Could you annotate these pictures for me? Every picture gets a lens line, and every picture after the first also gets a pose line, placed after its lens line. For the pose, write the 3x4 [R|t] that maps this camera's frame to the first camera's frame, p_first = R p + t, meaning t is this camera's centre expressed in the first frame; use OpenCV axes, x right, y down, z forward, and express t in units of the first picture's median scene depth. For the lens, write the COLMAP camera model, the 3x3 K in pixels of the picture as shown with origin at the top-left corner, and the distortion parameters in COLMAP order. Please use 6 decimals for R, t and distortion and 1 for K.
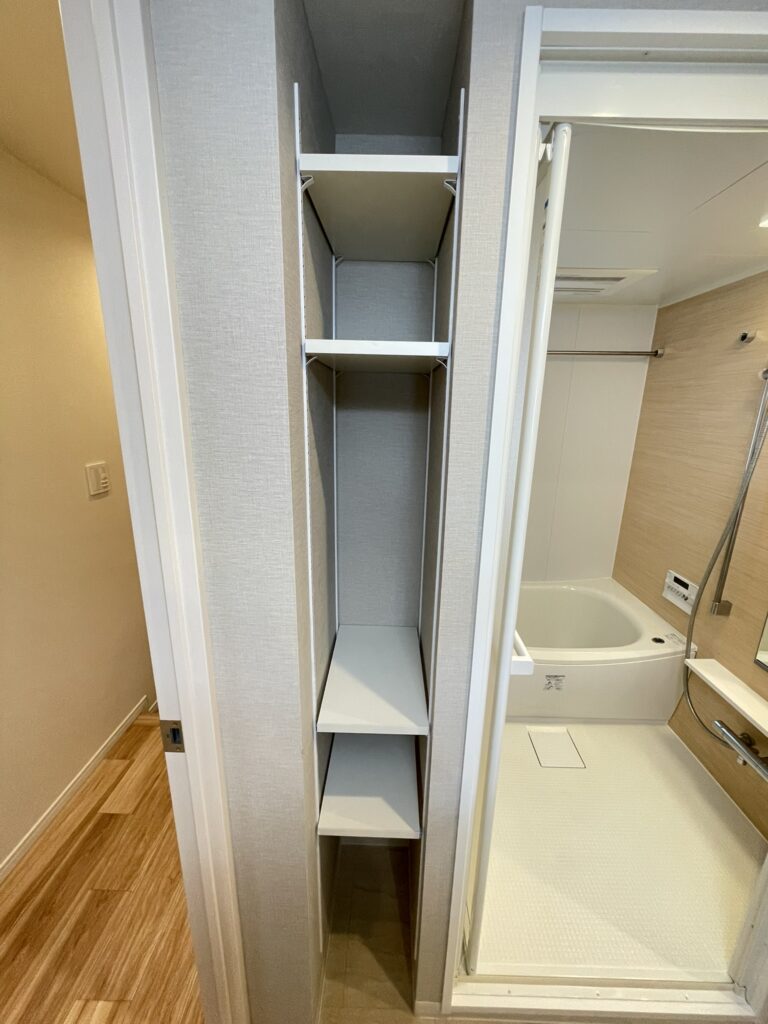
lens RADIAL K [[412.4, 0, 387.8], [0, 412.4, 513.1], [0, 0, 1]] dist [-0.000260, -0.000258]
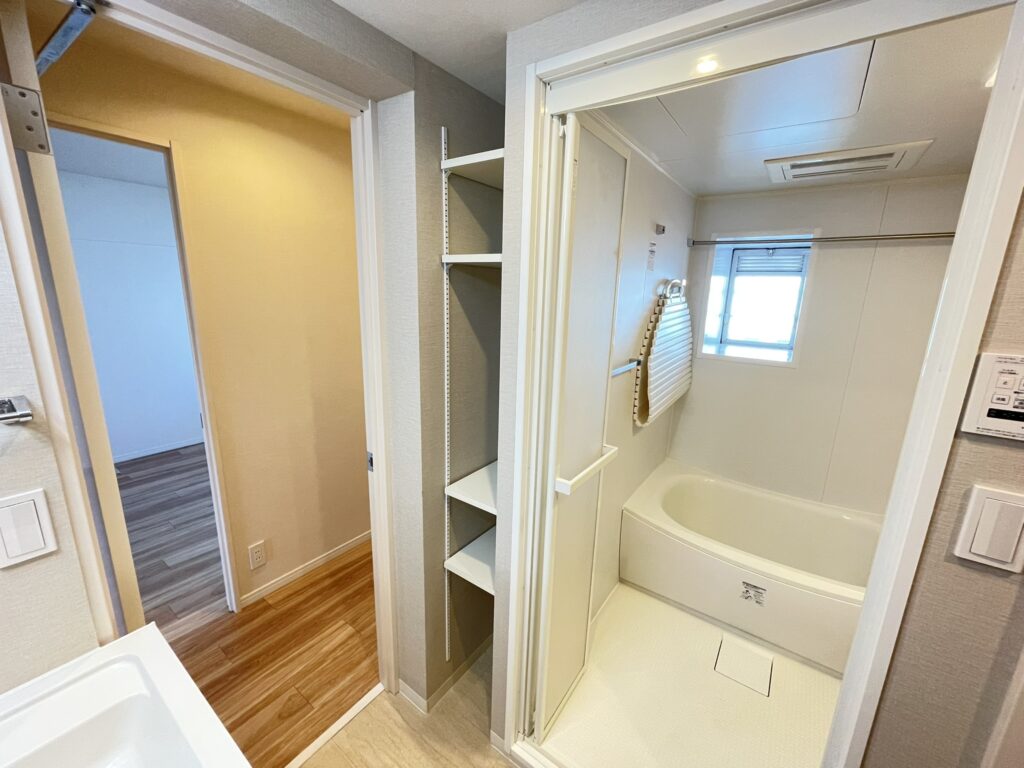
lens RADIAL K [[412.4, 0, 512.7], [0, 412.4, 381.3], [0, 0, 1]] dist [-0.000260, -0.000258]
pose [[0.823239, 0.127613, -0.553165, 0.411825], [-0.156529, 0.987660, -0.005104, 0.031700], [0.545688, 0.090789, 0.833056, -0.106266]]
